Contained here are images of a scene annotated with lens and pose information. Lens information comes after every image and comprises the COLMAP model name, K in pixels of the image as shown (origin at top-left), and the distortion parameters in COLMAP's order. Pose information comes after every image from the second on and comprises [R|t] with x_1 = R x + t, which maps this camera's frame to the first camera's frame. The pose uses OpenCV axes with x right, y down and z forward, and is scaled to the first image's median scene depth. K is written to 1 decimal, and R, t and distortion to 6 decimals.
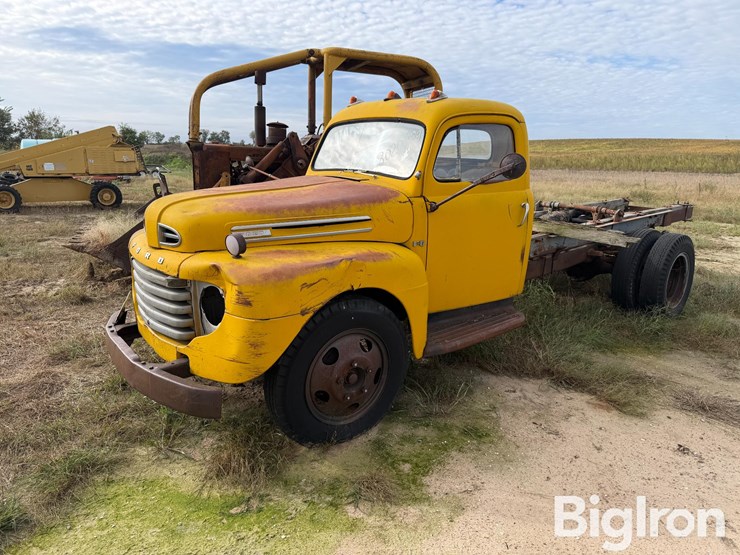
lens RADIAL K [[522.8, 0, 373.1], [0, 522.8, 273.3], [0, 0, 1]] dist [0.031383, -0.044222]
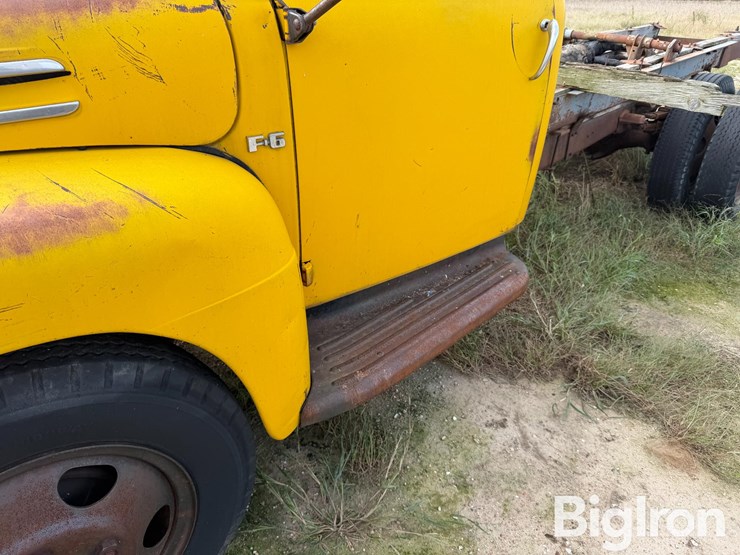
lens RADIAL K [[522.8, 0, 375.3], [0, 522.8, 271.7], [0, 0, 1]] dist [0.031383, -0.044222]
pose [[0.996942, -0.044093, 0.064510, 0.107749], [0.024634, 0.960833, 0.276031, -0.055028], [-0.074155, -0.273598, 0.958981, 0.510017]]
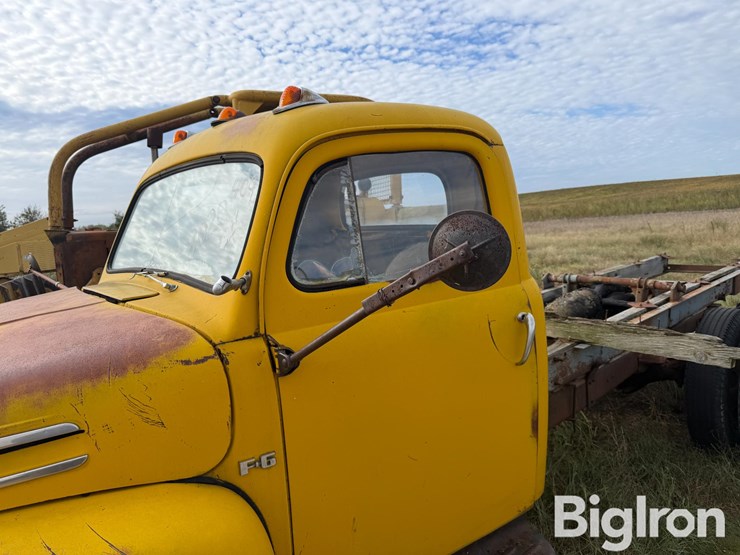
lens RADIAL K [[522.8, 0, 367.0], [0, 522.8, 268.7], [0, 0, 1]] dist [0.031383, -0.044222]
pose [[0.996204, -0.086221, -0.012010, 0.146392], [0.083903, 0.987751, -0.131561, -0.111028], [0.023207, 0.130054, 0.991235, 0.491076]]
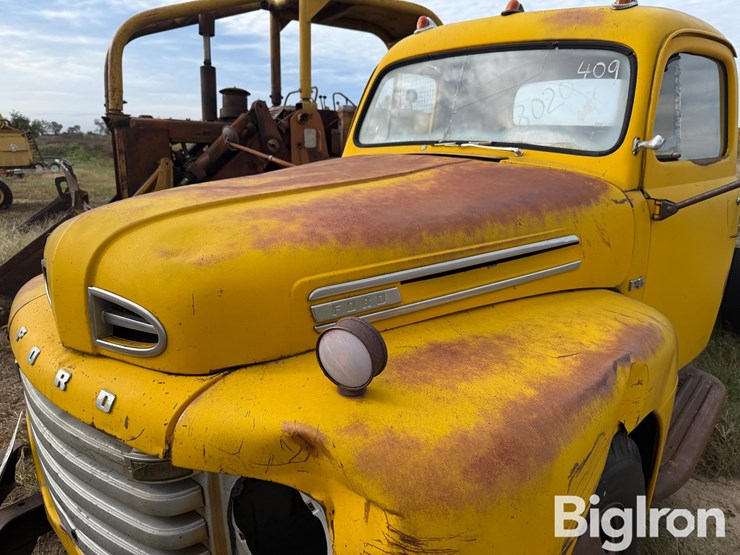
lens RADIAL K [[522.8, 0, 372.5], [0, 522.8, 277.8], [0, 0, 1]] dist [0.031383, -0.044222]
pose [[0.988871, -0.046043, 0.141472, -0.186602], [0.042230, 0.998662, 0.029839, -0.070794], [-0.142656, -0.023533, 0.989492, 0.432074]]
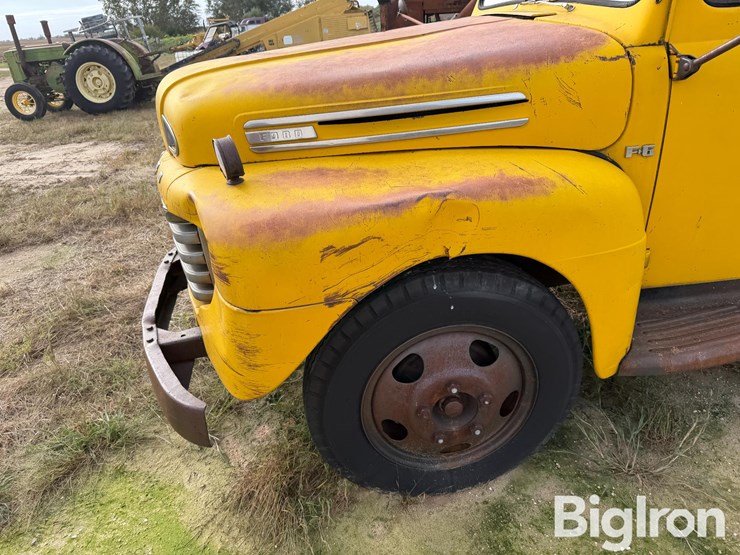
lens RADIAL K [[522.8, 0, 375.4], [0, 522.8, 279.3], [0, 0, 1]] dist [0.031383, -0.044222]
pose [[0.892540, 0.132293, -0.431128, 0.076305], [-0.024109, 0.968634, 0.247318, -0.045385], [0.450324, -0.210347, 0.867734, 0.365210]]
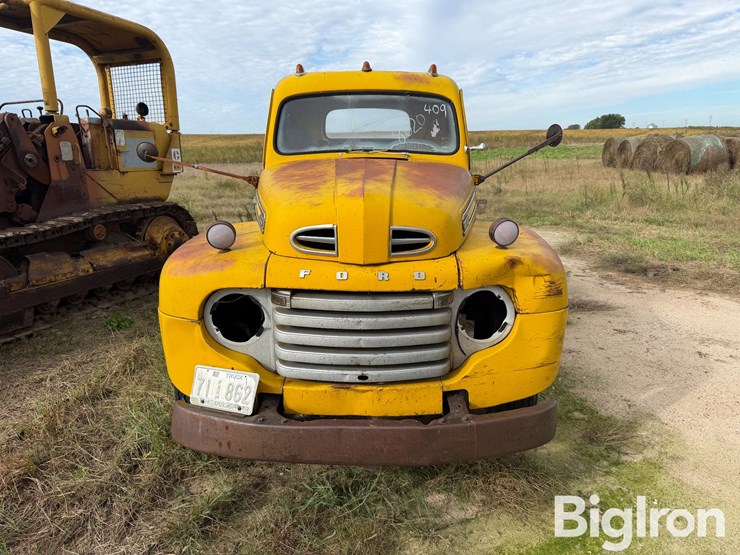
lens RADIAL K [[522.8, 0, 370.8], [0, 522.8, 274.0], [0, 0, 1]] dist [0.031383, -0.044222]
pose [[0.638623, -0.208417, 0.740758, -0.648613], [0.203193, 0.974131, 0.098901, -0.072546], [-0.742208, 0.087356, 0.664452, 0.390688]]
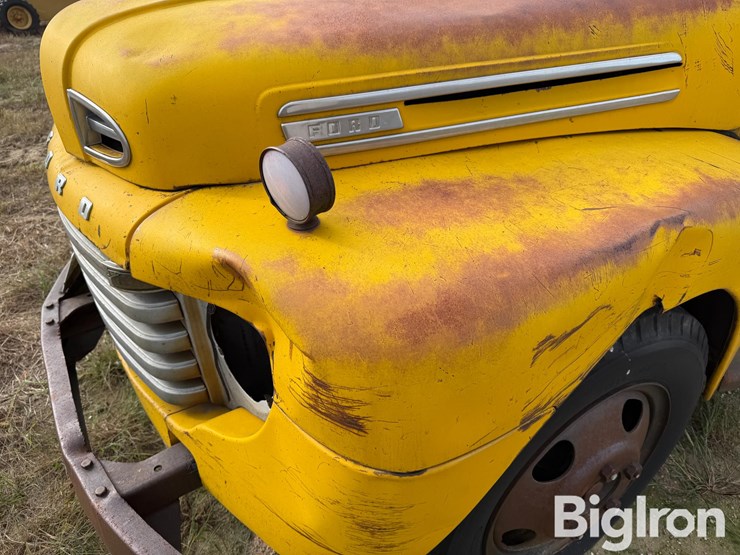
lens RADIAL K [[522.8, 0, 374.7], [0, 522.8, 280.1], [0, 0, 1]] dist [0.031383, -0.044222]
pose [[0.993453, 0.040124, -0.106963, -0.120477], [-0.003037, 0.945237, 0.326372, -0.061218], [0.114201, -0.323910, 0.939170, 0.461690]]
